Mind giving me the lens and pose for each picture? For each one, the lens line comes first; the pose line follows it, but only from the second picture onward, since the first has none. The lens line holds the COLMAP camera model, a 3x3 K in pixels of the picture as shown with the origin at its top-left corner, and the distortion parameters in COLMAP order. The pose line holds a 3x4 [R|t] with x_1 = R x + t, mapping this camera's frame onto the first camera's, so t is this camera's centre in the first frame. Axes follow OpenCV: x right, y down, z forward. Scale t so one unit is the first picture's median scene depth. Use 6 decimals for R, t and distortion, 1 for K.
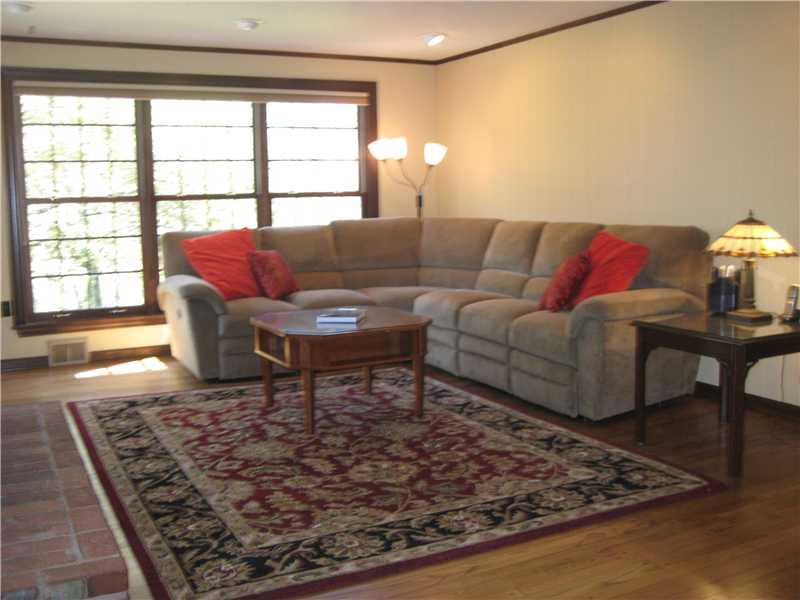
lens RADIAL K [[833.8, 0, 400.0], [0, 833.8, 300.0], [0, 0, 1]] dist [-0.175553, 0.215612]
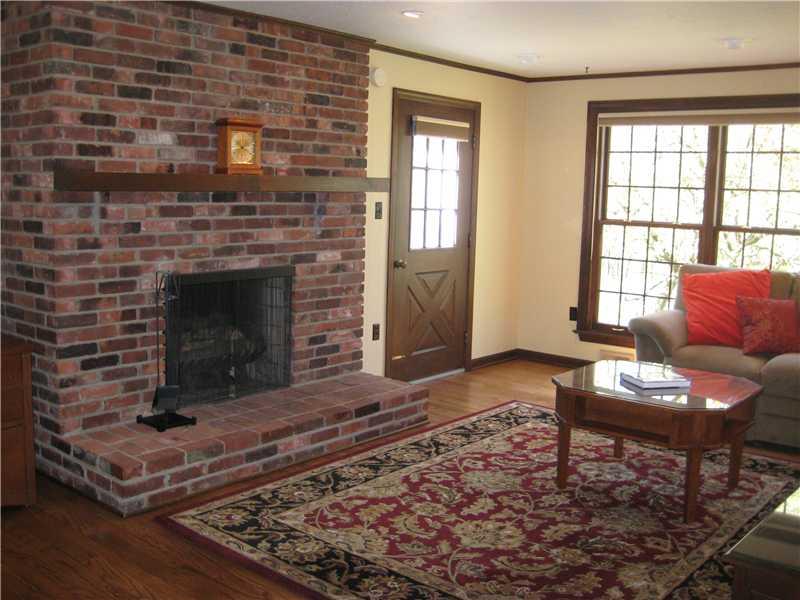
lens RADIAL K [[833.8, 0, 400.0], [0, 833.8, 300.0], [0, 0, 1]] dist [-0.175553, 0.215612]
pose [[0.375046, 0.146557, -0.915348, 0.786915], [-0.149120, 0.984102, 0.096467, -0.137368], [0.914934, 0.100317, 0.390938, 0.522151]]
